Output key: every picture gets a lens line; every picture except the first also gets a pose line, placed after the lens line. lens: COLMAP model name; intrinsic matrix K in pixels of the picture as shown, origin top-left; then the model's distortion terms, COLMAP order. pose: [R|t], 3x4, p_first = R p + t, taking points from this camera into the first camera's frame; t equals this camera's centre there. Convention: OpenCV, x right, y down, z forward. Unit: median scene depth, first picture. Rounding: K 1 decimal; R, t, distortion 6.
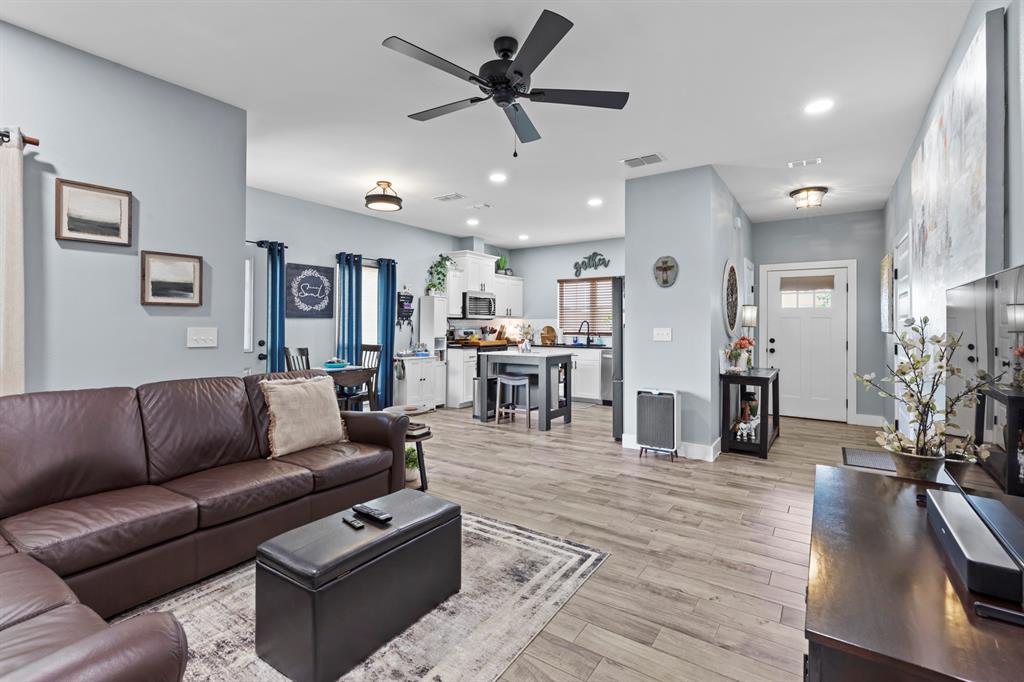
lens RADIAL K [[461.7, 0, 511.6], [0, 461.7, 323.4], [0, 0, 1]] dist [0.006715, -0.001511]
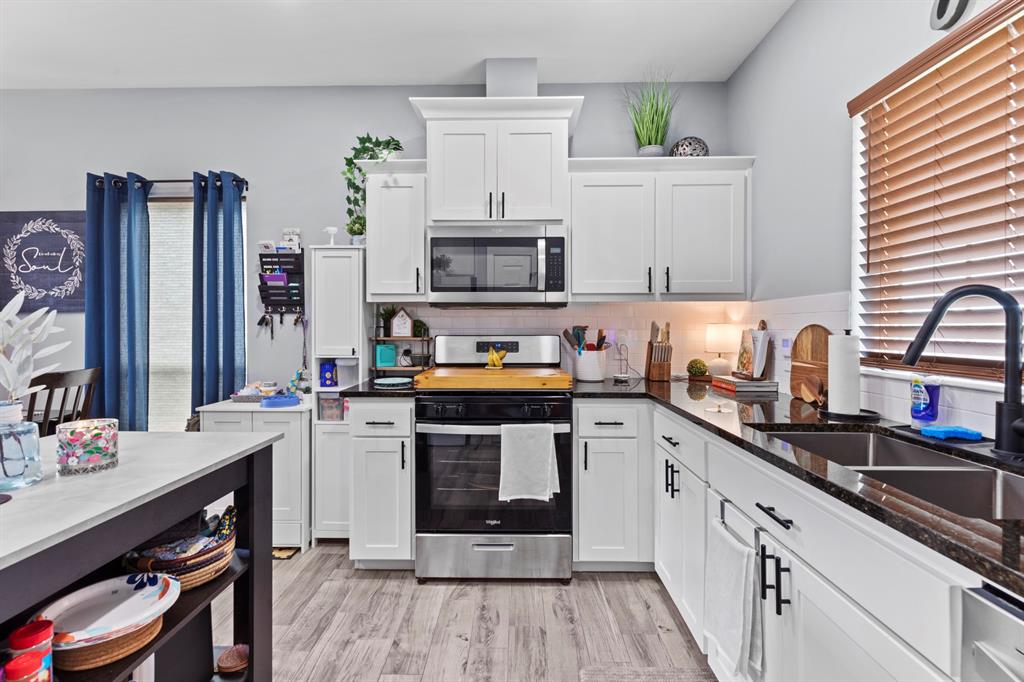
lens RADIAL K [[461.7, 0, 510.4], [0, 461.7, 332.2], [0, 0, 1]] dist [0.006715, -0.001511]
pose [[0.545930, 0.001786, -0.837829, 0.296059], [0.007248, 0.999950, 0.006855, 0.010975], [0.837800, -0.009815, 0.545889, 1.166990]]
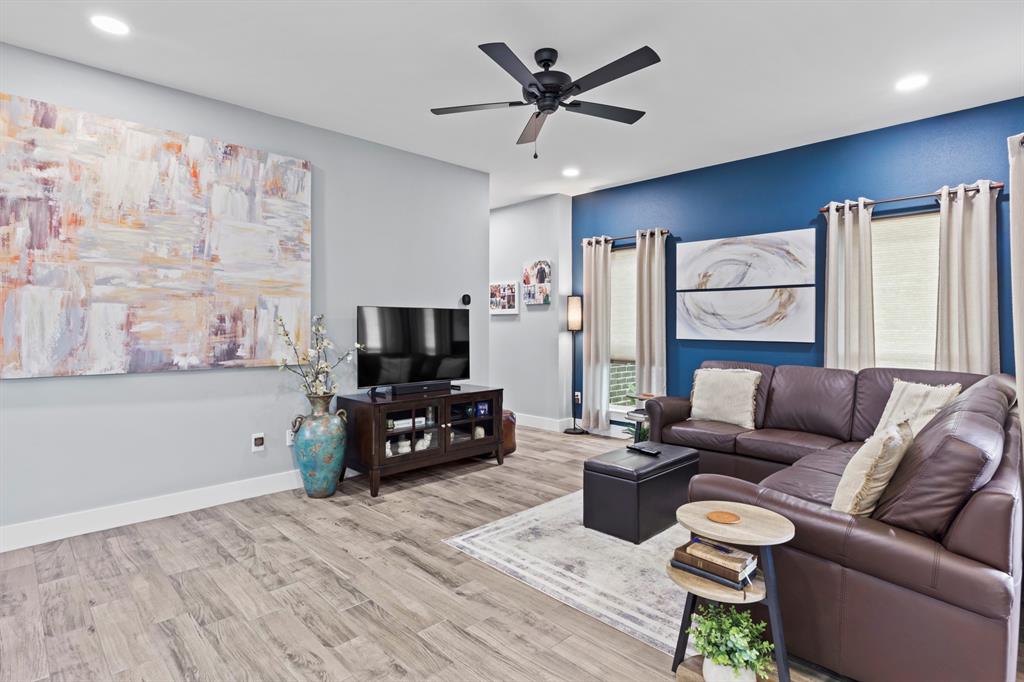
lens RADIAL K [[525.1, 0, 511.6], [0, 525.1, 326.5], [0, 0, 1]] dist [-0.002372, 0.000114]
pose [[-0.979994, -0.007509, 0.198888, -0.078818], [-0.008545, 0.999954, -0.004348, 0.008128], [-0.198846, -0.005961, -0.980013, 0.971659]]
